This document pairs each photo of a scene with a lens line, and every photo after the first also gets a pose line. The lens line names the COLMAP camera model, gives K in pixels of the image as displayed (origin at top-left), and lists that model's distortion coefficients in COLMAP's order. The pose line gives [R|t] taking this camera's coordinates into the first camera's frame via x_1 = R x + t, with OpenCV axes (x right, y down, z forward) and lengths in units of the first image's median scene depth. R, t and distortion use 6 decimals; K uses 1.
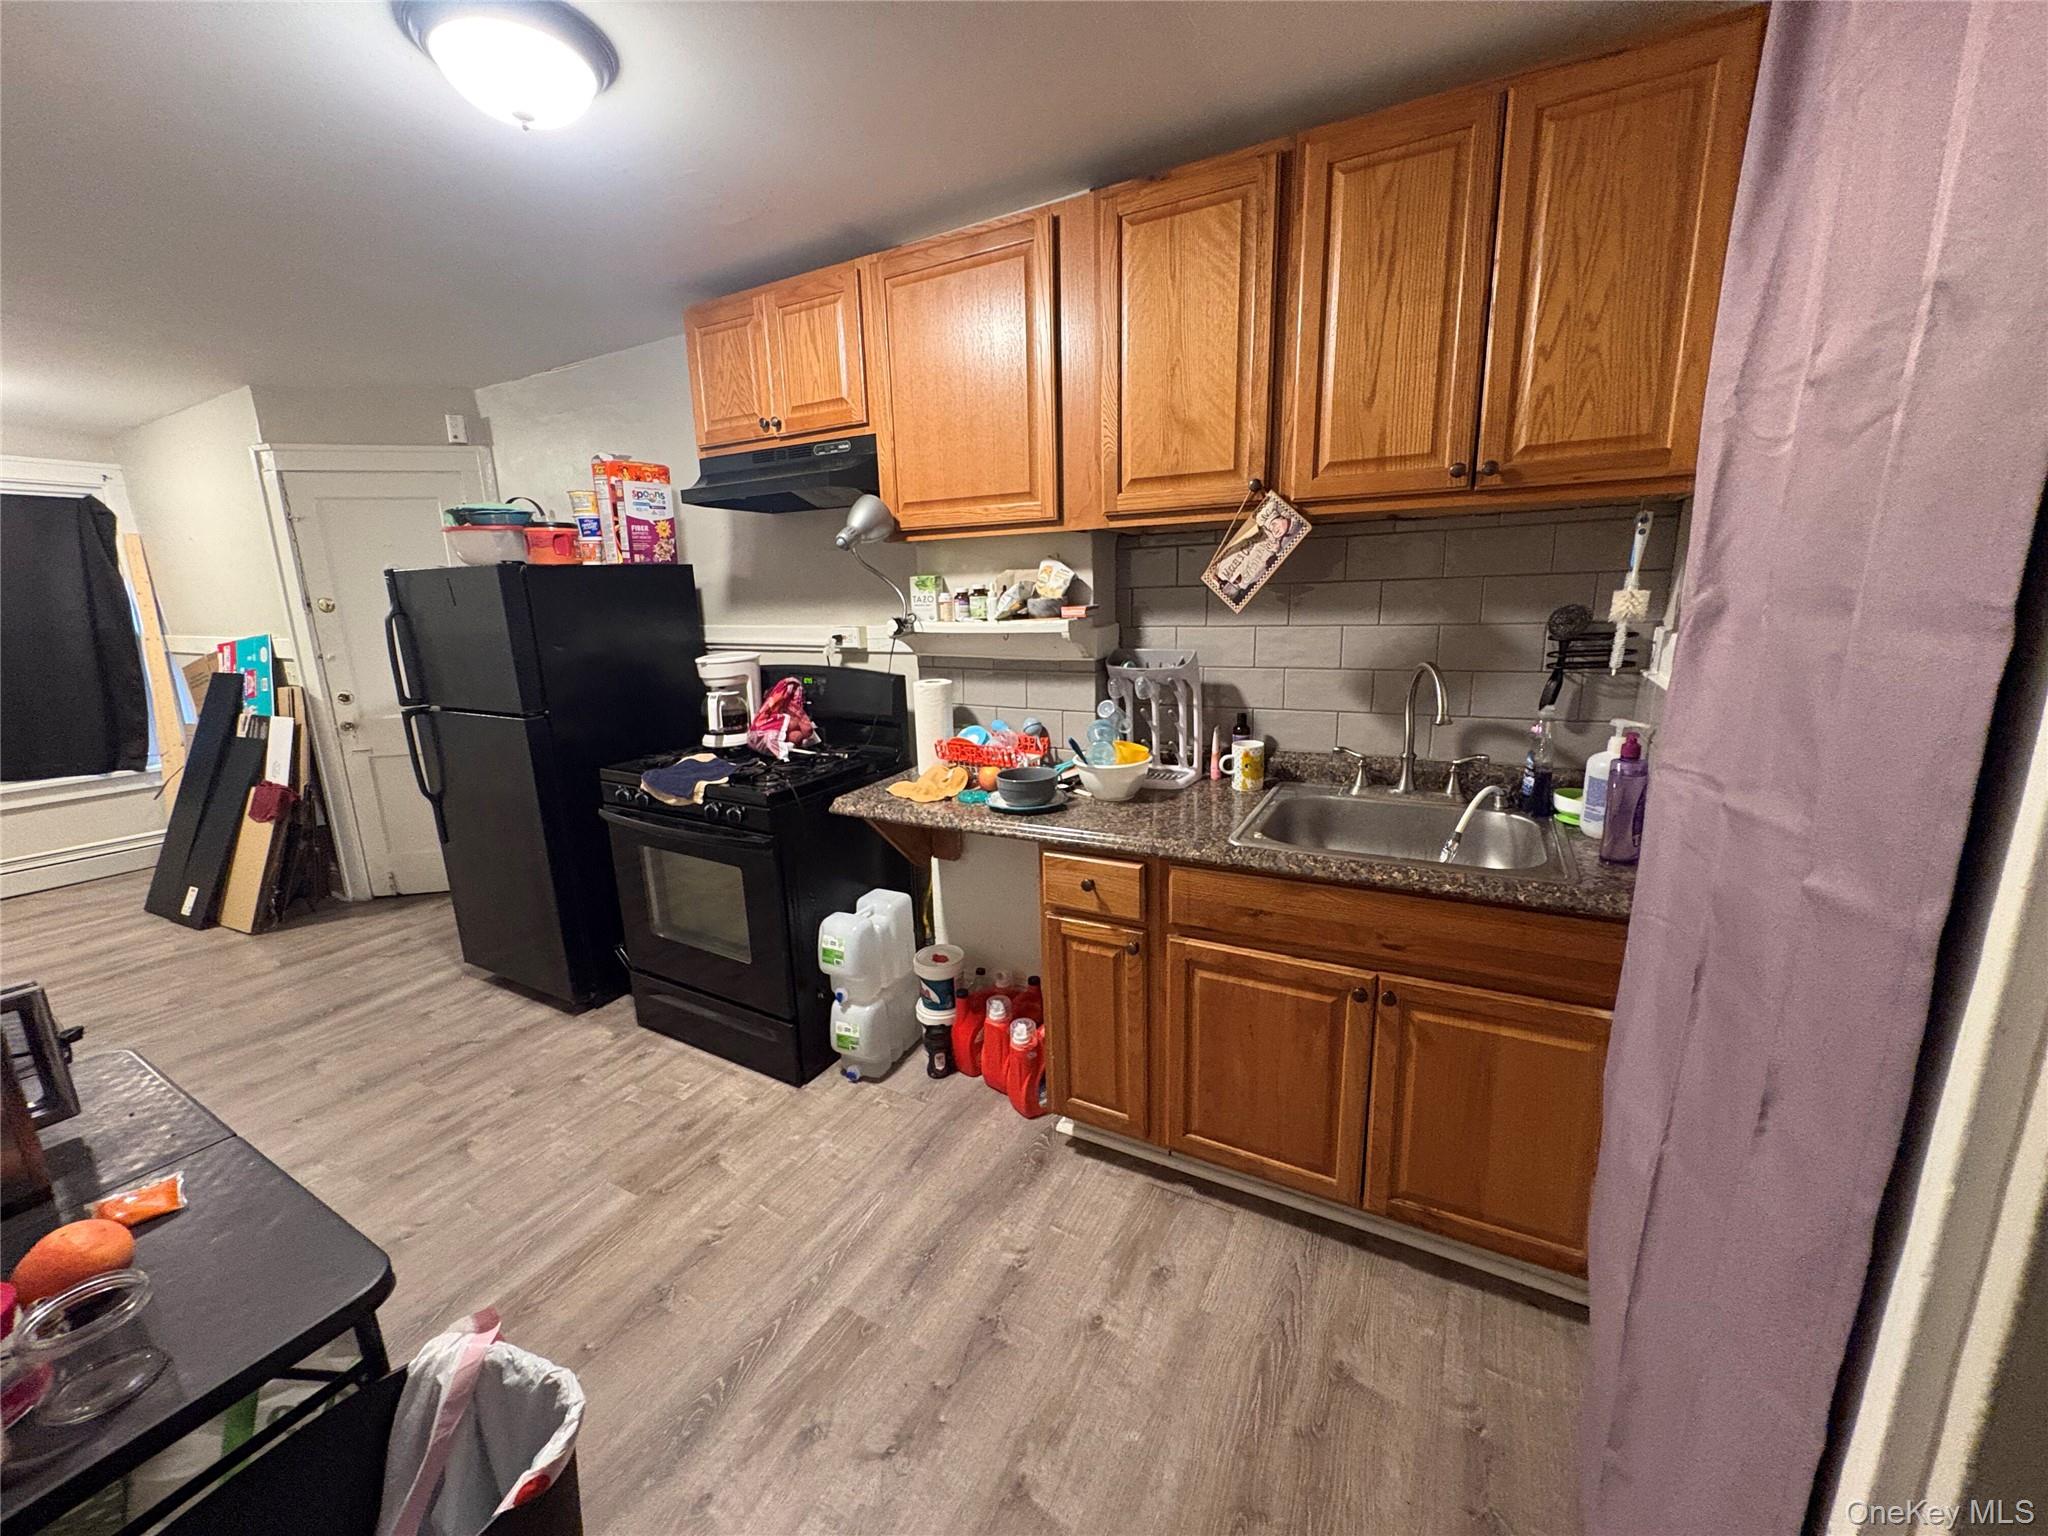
lens RADIAL K [[812.3, 0, 1025.7], [0, 812.3, 765.0], [0, 0, 1]] dist [0.000225, -0.000398]
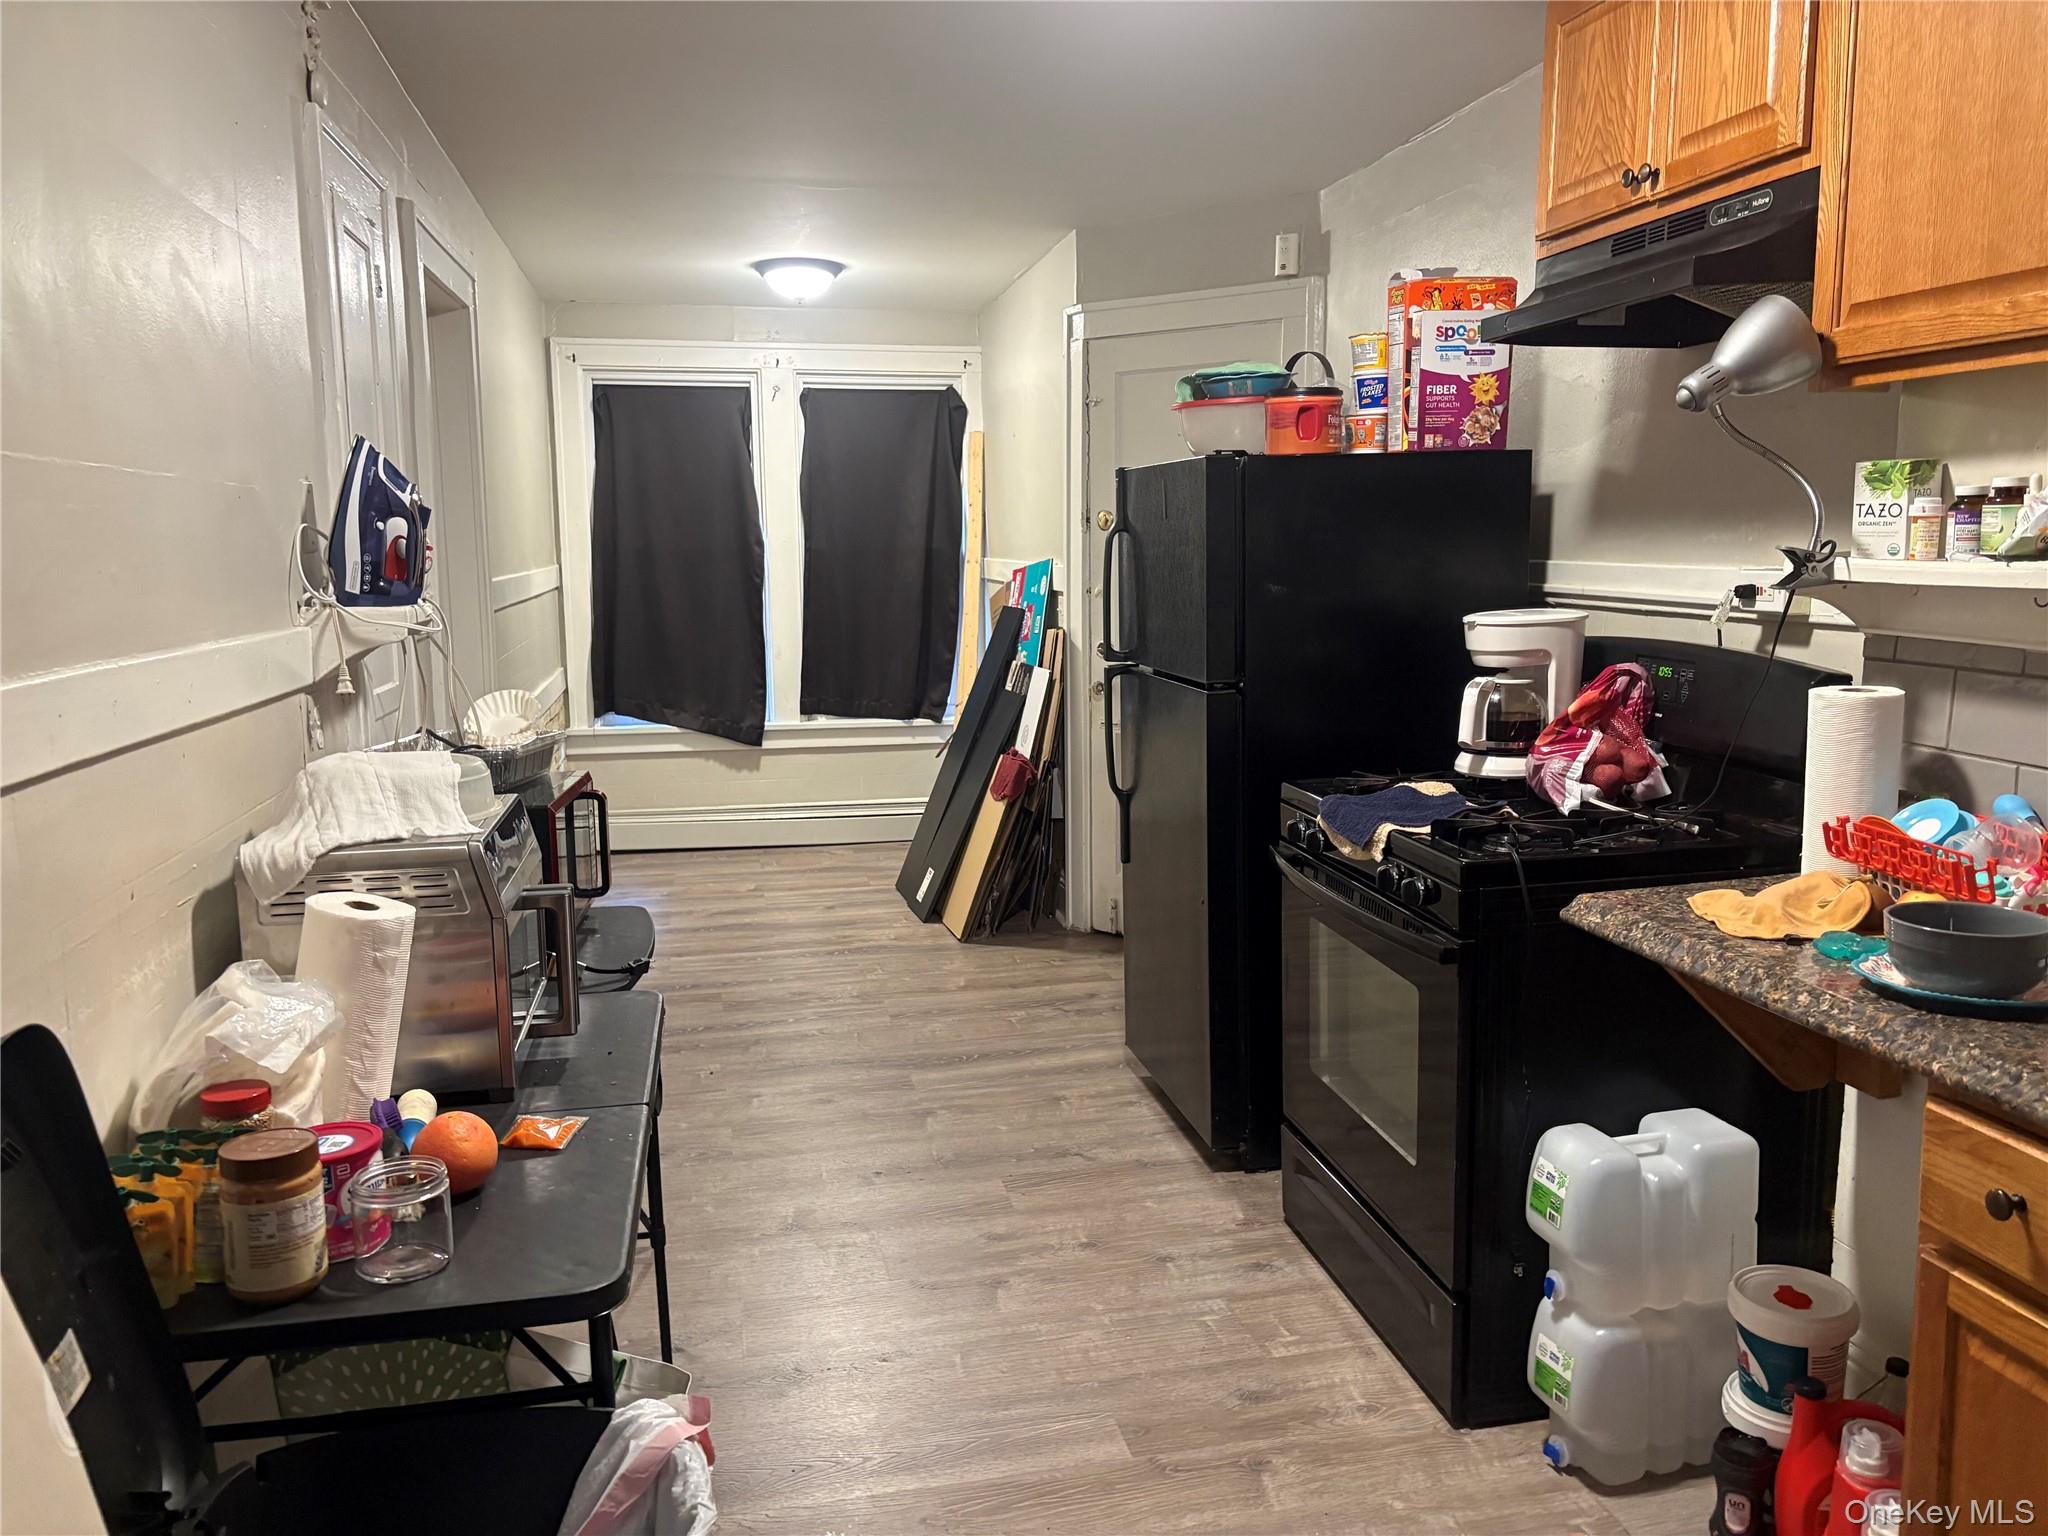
lens RADIAL K [[1545.3, 0, 1015.9], [0, 1545.3, 775.6], [0, 0, 1]] dist [0.041401, -0.060528]
pose [[0.648752, 0.134847, -0.748958, 0.212973], [-0.167754, 0.985306, 0.032091, -0.003730], [0.742280, 0.104822, 0.661840, 0.070073]]
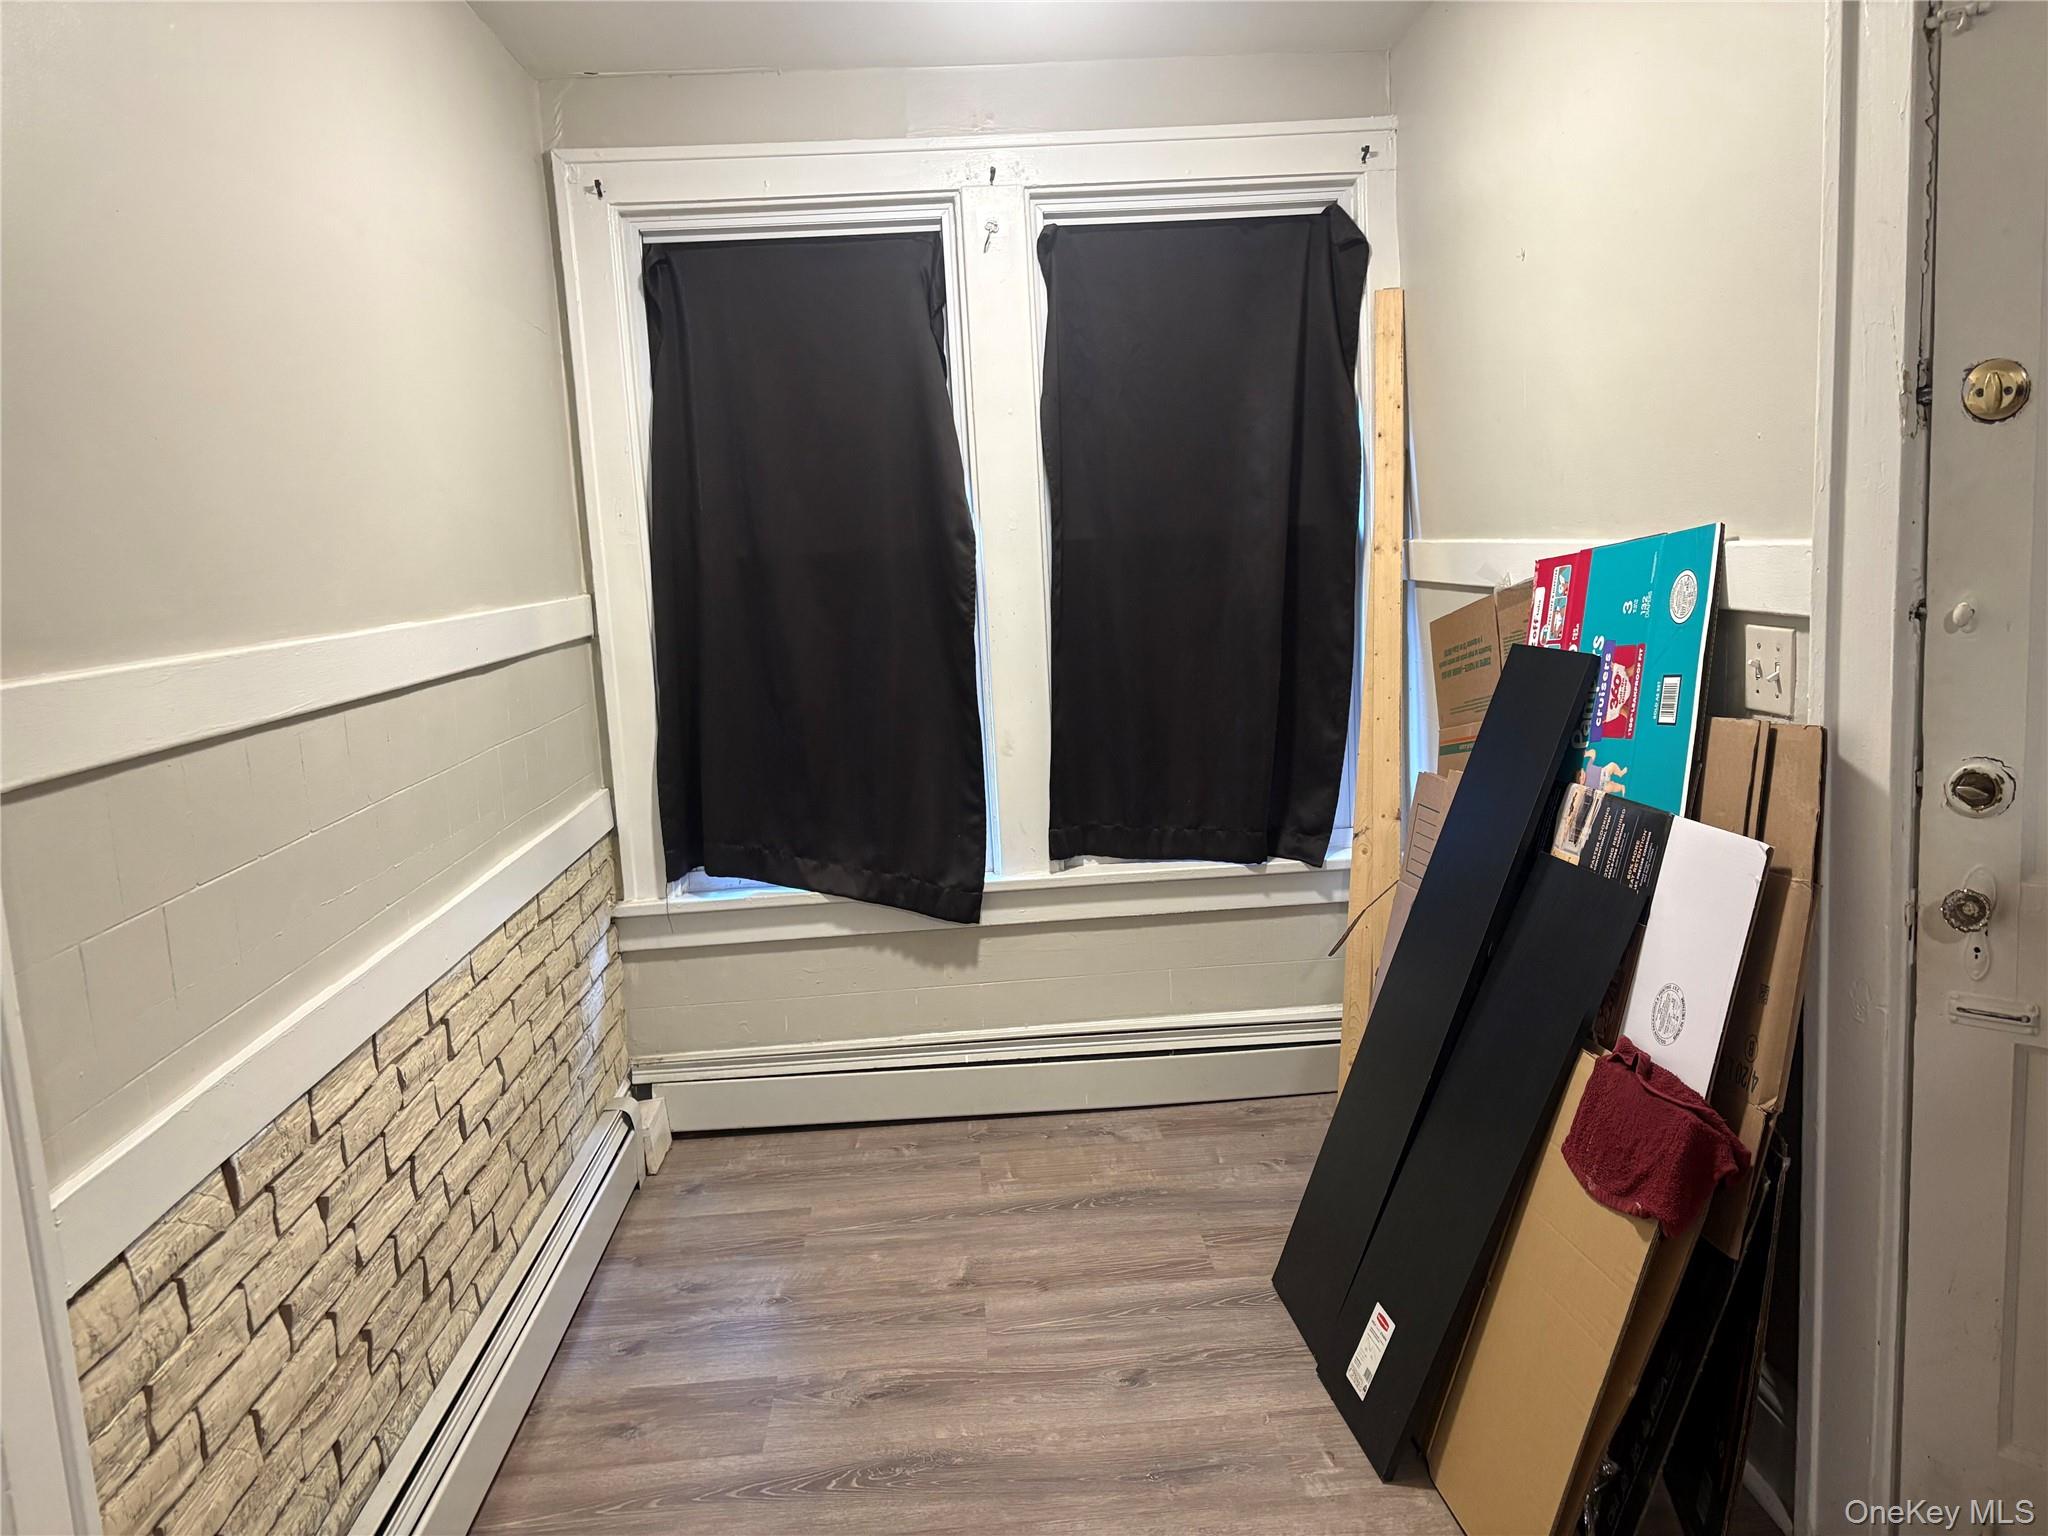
lens RADIAL K [[1545.3, 0, 972.0], [0, 1545.3, 798.2], [0, 0, 1]] dist [0.041401, -0.060528]
pose [[0.504808, 0.133672, -0.852819, -0.854133], [-0.135553, 0.987956, 0.074615, -0.104815], [0.852522, 0.077936, 0.516848, 0.737706]]
